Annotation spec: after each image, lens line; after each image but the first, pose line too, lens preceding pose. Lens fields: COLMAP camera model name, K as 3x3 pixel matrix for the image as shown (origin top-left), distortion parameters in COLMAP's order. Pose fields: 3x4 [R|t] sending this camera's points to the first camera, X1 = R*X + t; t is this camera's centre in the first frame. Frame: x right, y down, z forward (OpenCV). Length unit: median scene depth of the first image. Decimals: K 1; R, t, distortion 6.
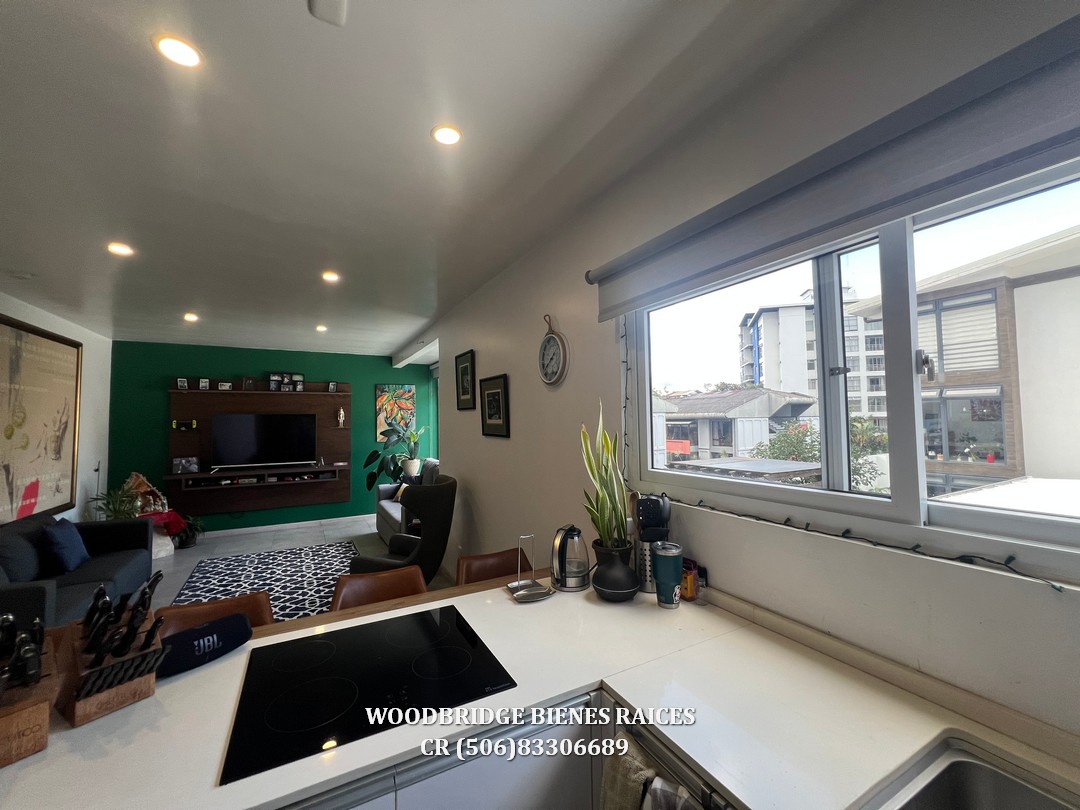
lens RADIAL K [[429.7, 0, 535.7], [0, 429.7, 404.1], [0, 0, 1]] dist [-0.006811, 0.002403]
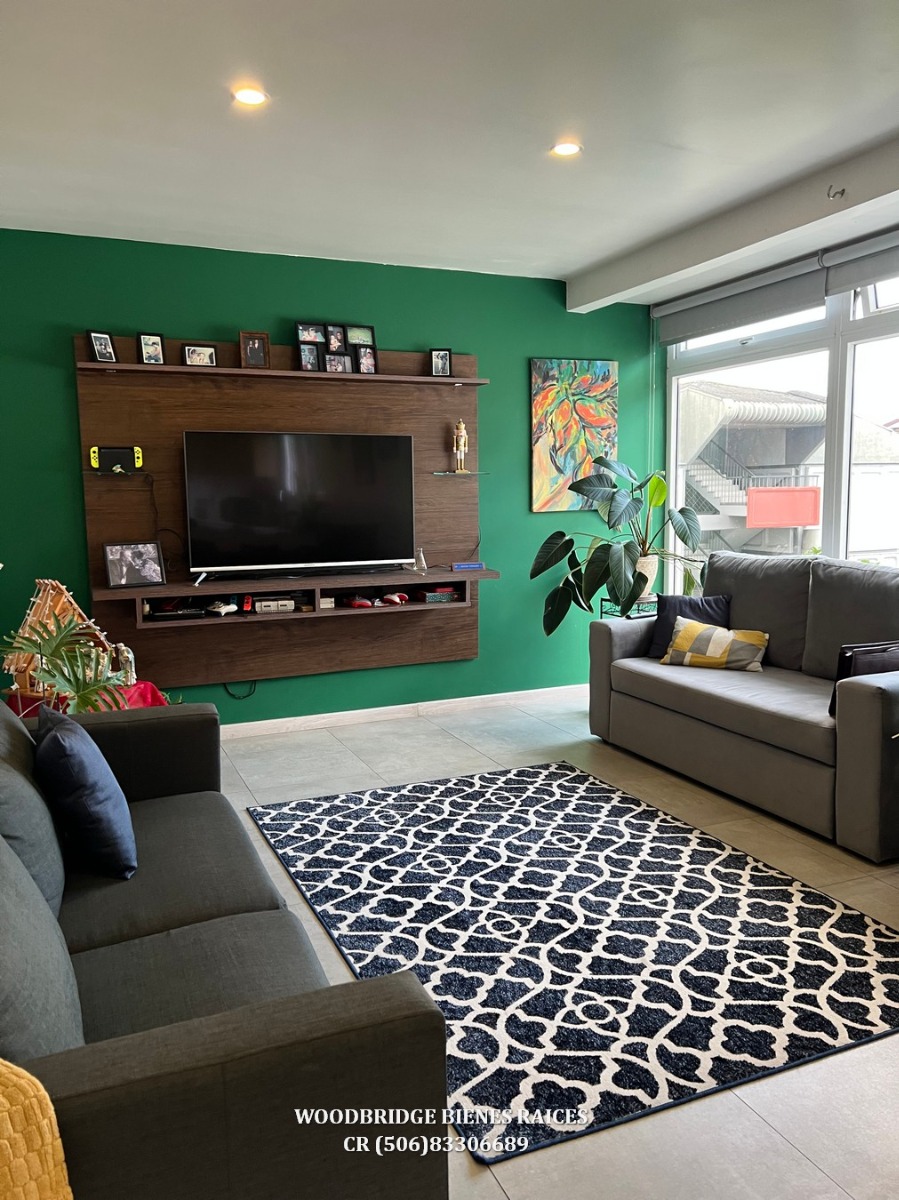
lens RADIAL K [[899.1, 0, 447.8], [0, 899.1, 604.3], [0, 0, 1]] dist [0.037651, -0.036808]
pose [[0.995938, 0.009569, -0.089530, -0.468622], [0.005141, 0.986671, 0.162645, 0.048202], [0.089893, -0.162445, 0.982614, 0.224238]]
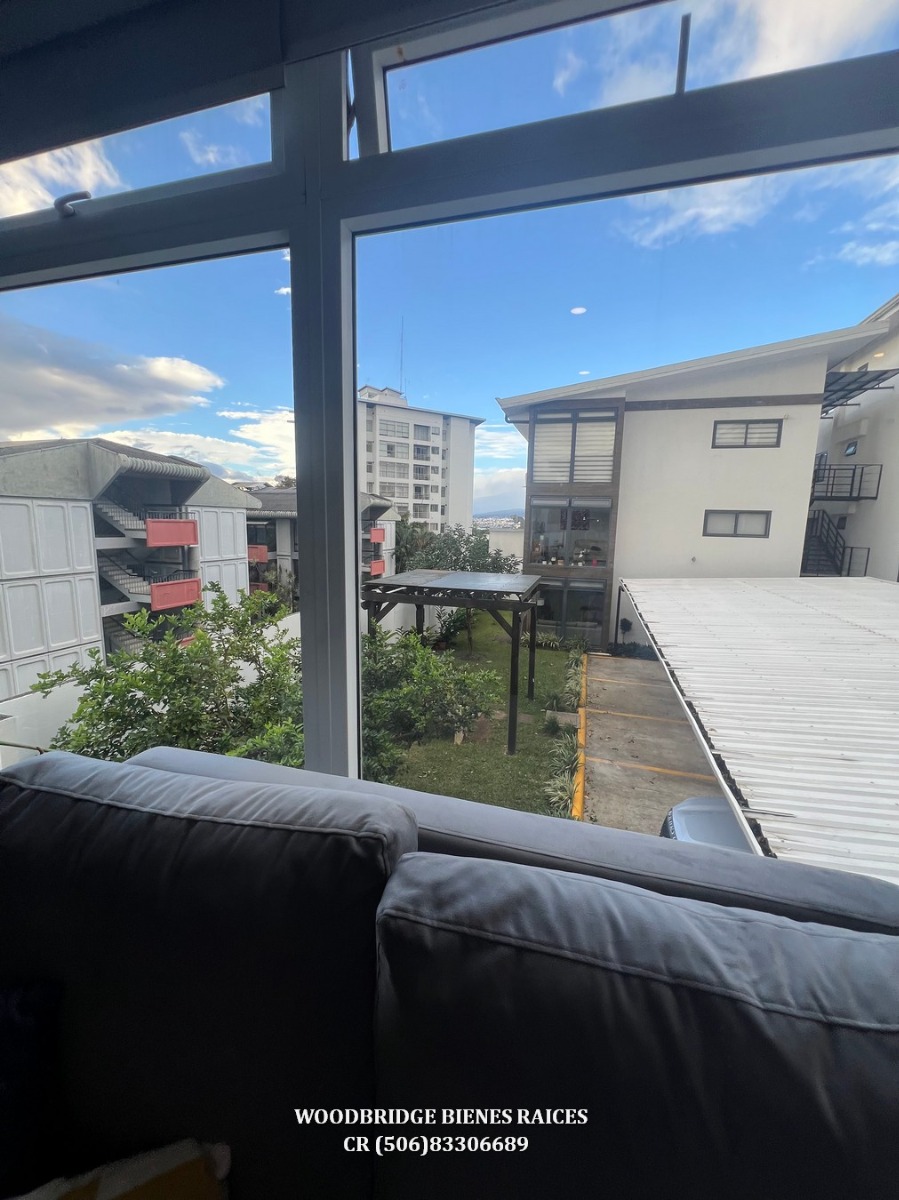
lens RADIAL K [[477.5, 0, 450.3], [0, 477.5, 597.2], [0, 0, 1]] dist [-0.006811, 0.002403]
pose [[0.703920, -0.079769, 0.705785, -0.291830], [-0.059258, 0.983614, 0.170270, 0.055793], [-0.707803, -0.161680, 0.687659, 0.937215]]
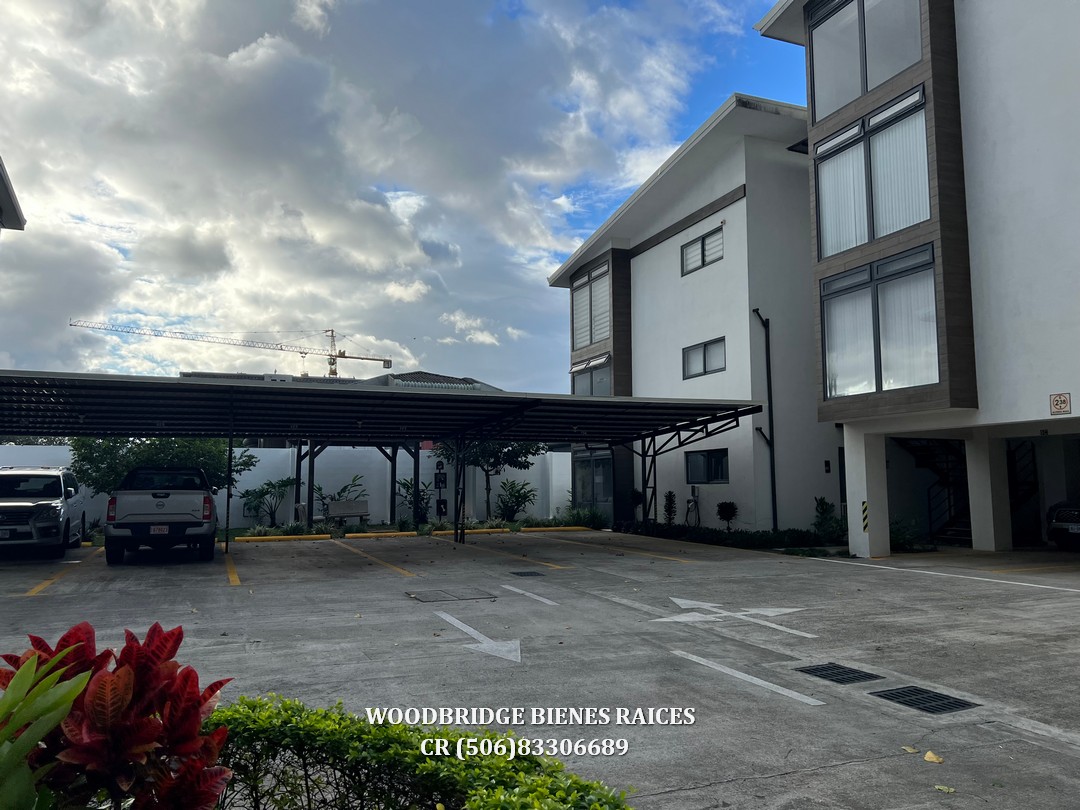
lens RADIAL K [[809.2, 0, 540.4], [0, 809.2, 404.9], [0, 0, 1]] dist [0.037651, -0.036808]
pose [[0.993018, -0.005759, -0.117819, 2.730216], [-0.002034, 0.997823, -0.065914, 0.495312], [0.117942, 0.065693, 0.990845, -2.219589]]
